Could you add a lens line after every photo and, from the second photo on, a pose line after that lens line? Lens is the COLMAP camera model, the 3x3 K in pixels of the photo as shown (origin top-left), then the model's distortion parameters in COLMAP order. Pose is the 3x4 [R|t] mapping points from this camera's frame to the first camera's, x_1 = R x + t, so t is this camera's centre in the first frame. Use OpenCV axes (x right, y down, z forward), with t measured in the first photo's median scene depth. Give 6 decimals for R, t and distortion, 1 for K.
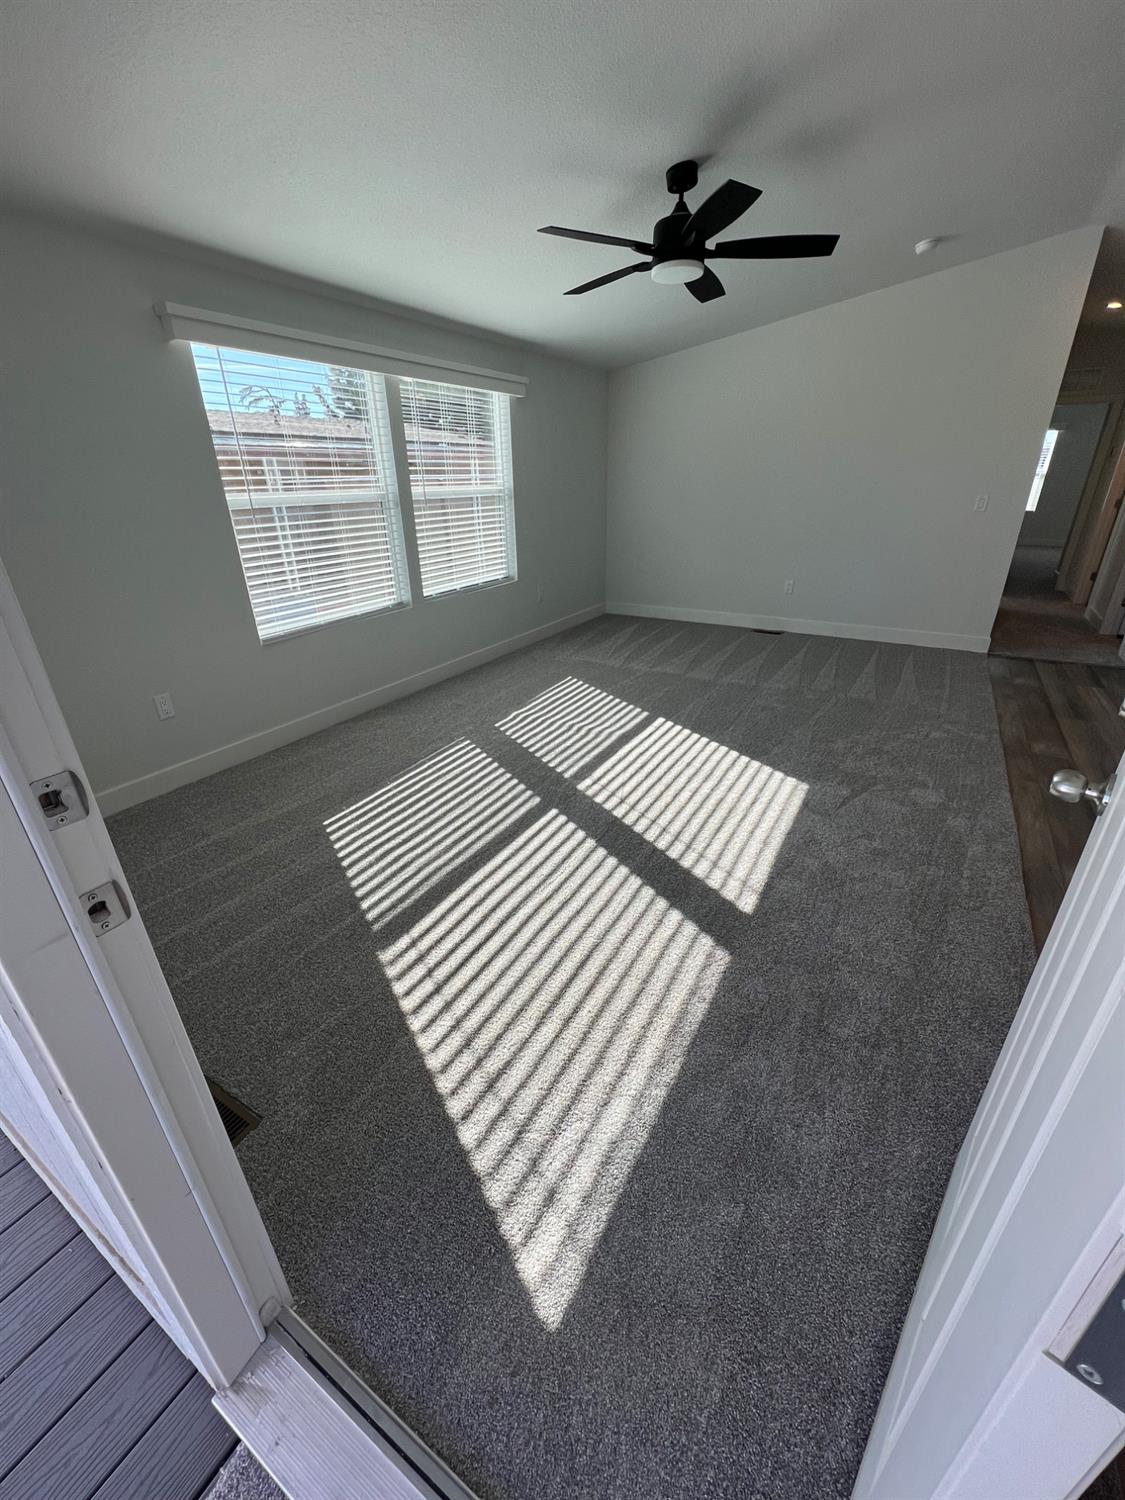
lens RADIAL K [[596.7, 0, 565.4], [0, 596.7, 750.1], [0, 0, 1]] dist [0.001445, 0.000256]
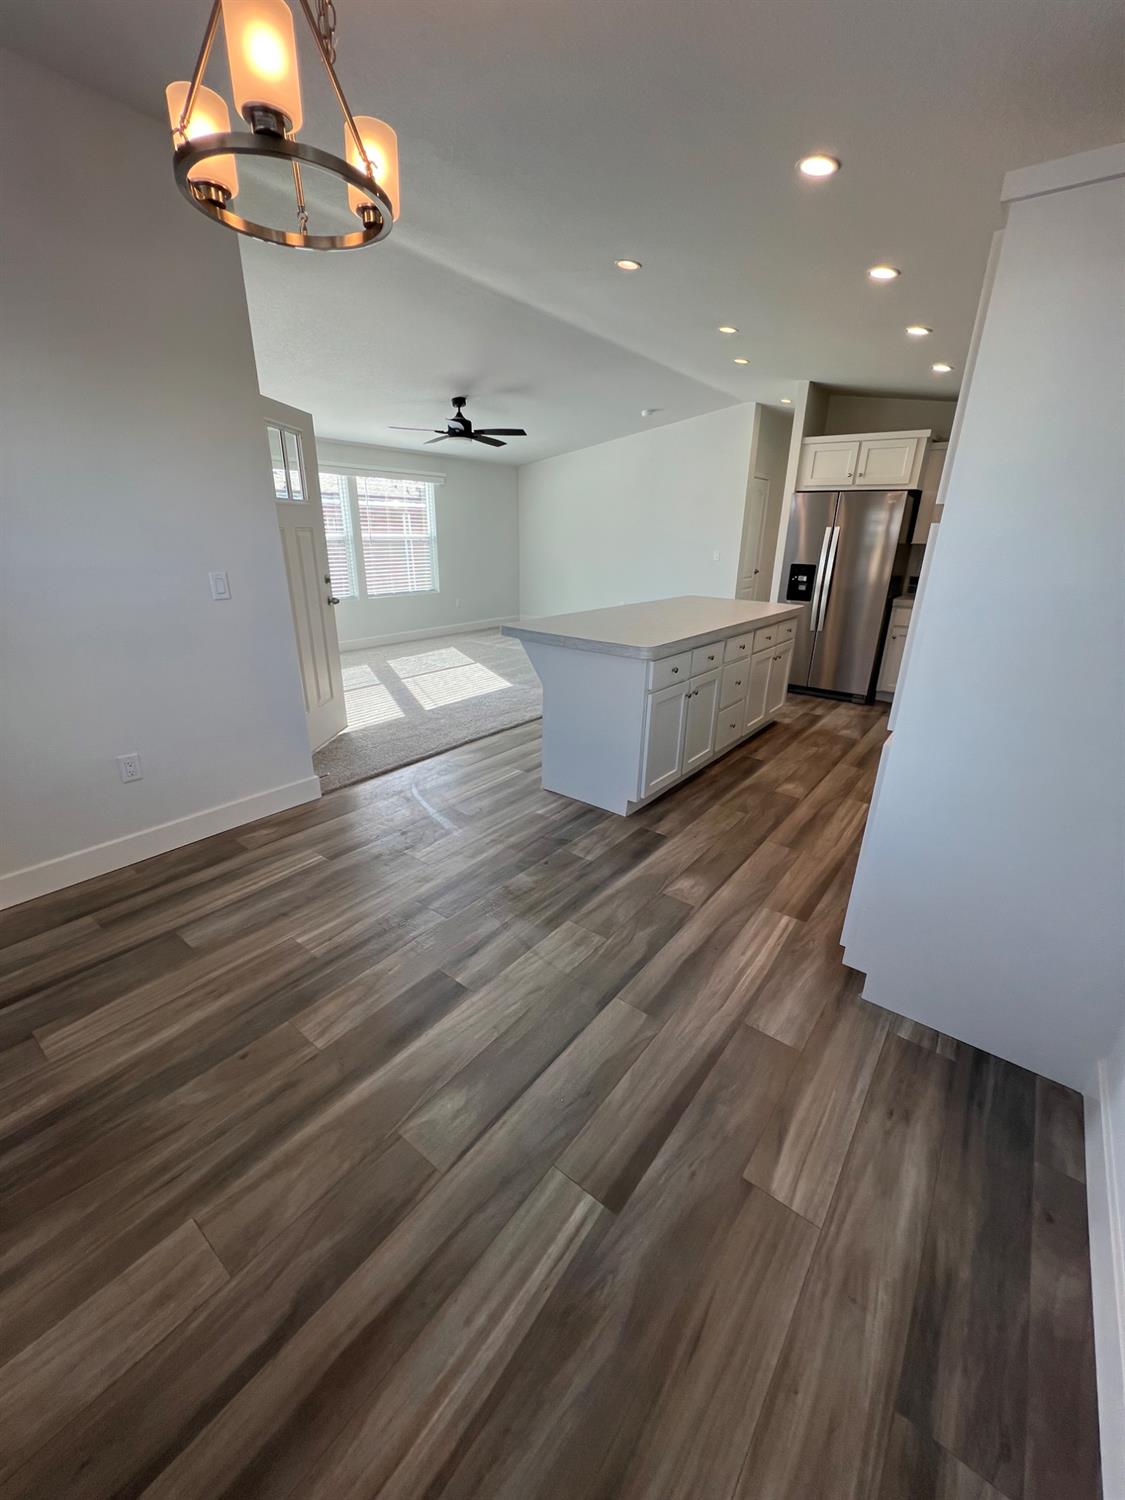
lens RADIAL K [[596.7, 0, 569.9], [0, 596.7, 753.0], [0, 0, 1]] dist [0.001445, 0.000256]
pose [[0.992984, 0.069301, -0.095814, 0.507945], [-0.075869, 0.994884, -0.066699, 0.255063], [0.090702, 0.073500, 0.993162, -0.599225]]
